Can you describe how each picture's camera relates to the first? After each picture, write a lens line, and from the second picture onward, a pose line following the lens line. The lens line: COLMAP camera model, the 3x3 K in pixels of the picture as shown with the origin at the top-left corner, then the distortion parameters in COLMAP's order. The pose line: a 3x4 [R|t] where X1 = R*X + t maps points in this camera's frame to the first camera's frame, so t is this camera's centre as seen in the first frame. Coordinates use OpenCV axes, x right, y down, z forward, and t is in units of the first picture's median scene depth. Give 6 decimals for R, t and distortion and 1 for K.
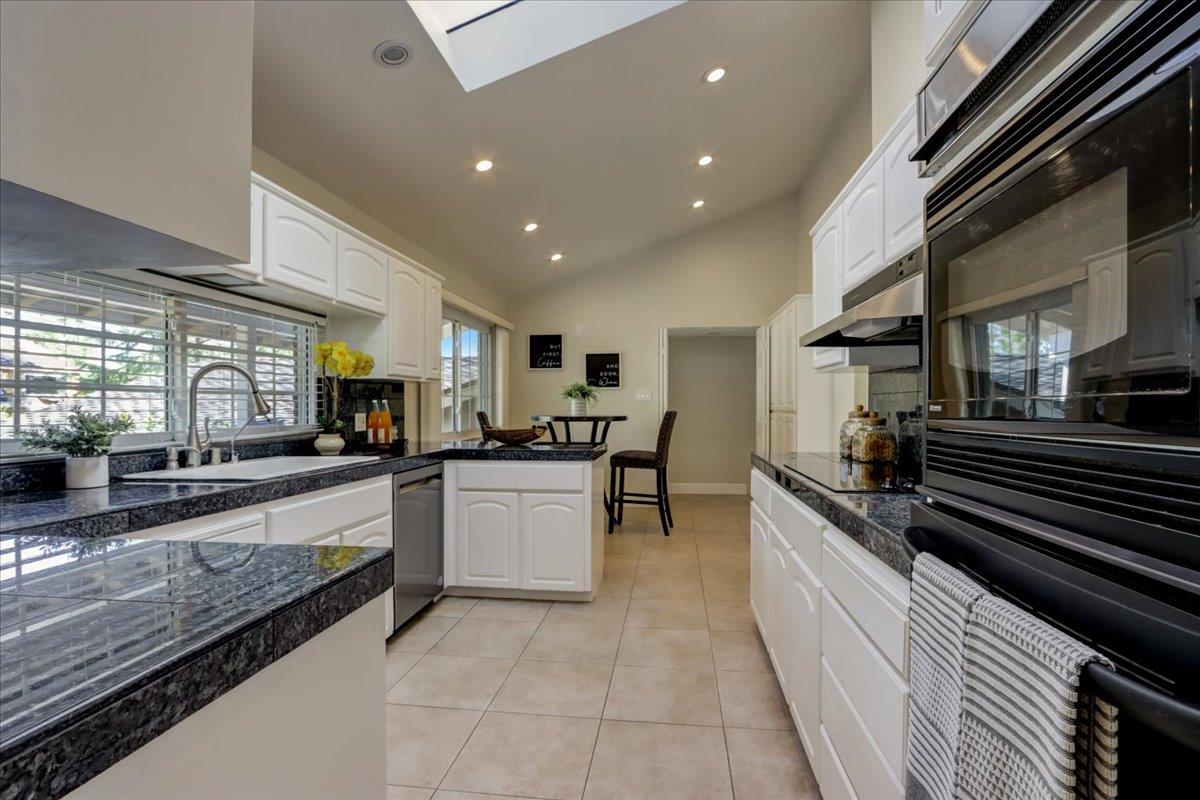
lens RADIAL K [[563.0, 0, 607.4], [0, 563.0, 408.8], [0, 0, 1]] dist [-0.013178, 0.000916]
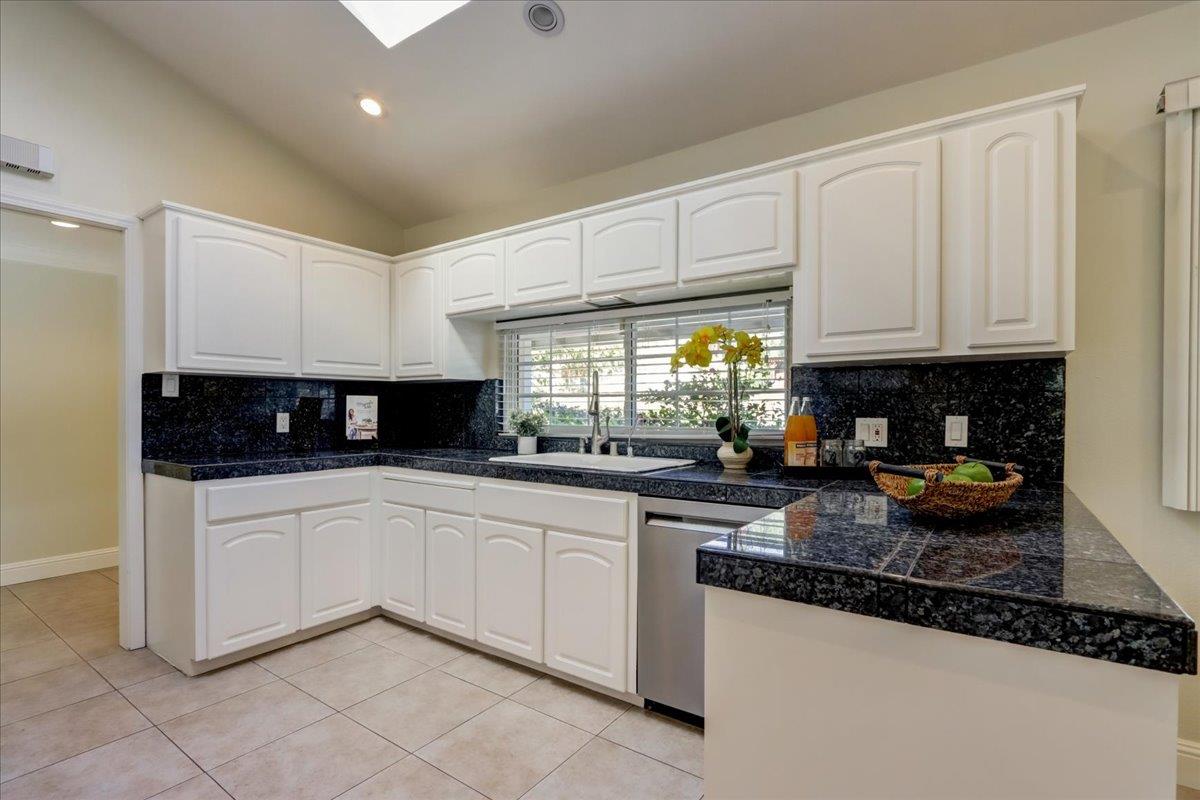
lens RADIAL K [[563.0, 0, 607.6], [0, 563.0, 411.9], [0, 0, 1]] dist [-0.013178, 0.000916]
pose [[-0.468107, 0.008819, -0.883628, 0.376205], [-0.000962, 0.999945, 0.010489, -0.007492], [0.883671, 0.005760, -0.468073, 1.533417]]
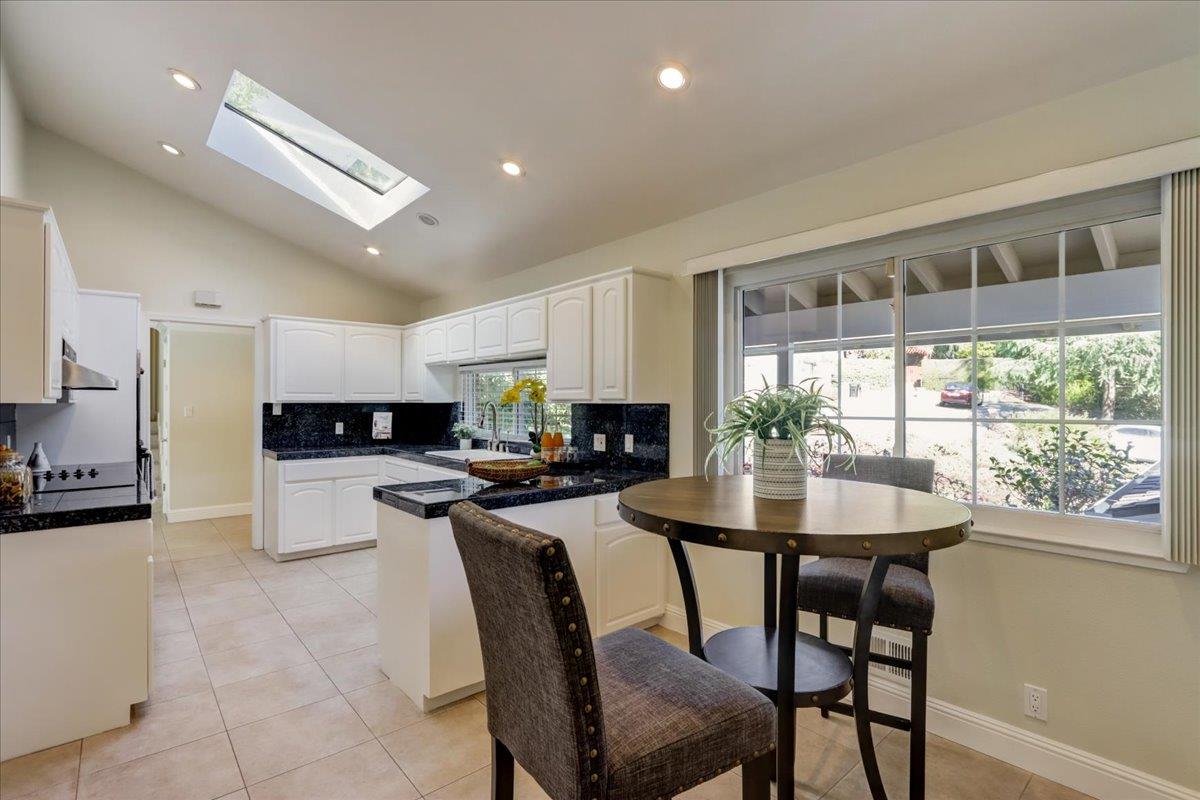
lens RADIAL K [[563.0, 0, 609.0], [0, 563.0, 398.7], [0, 0, 1]] dist [-0.013178, 0.000916]
pose [[-0.668412, 0.000817, -0.743791, 0.524108], [0.001187, 0.999999, 0.000032, -0.087599], [0.743791, -0.000862, -0.668412, 2.581703]]
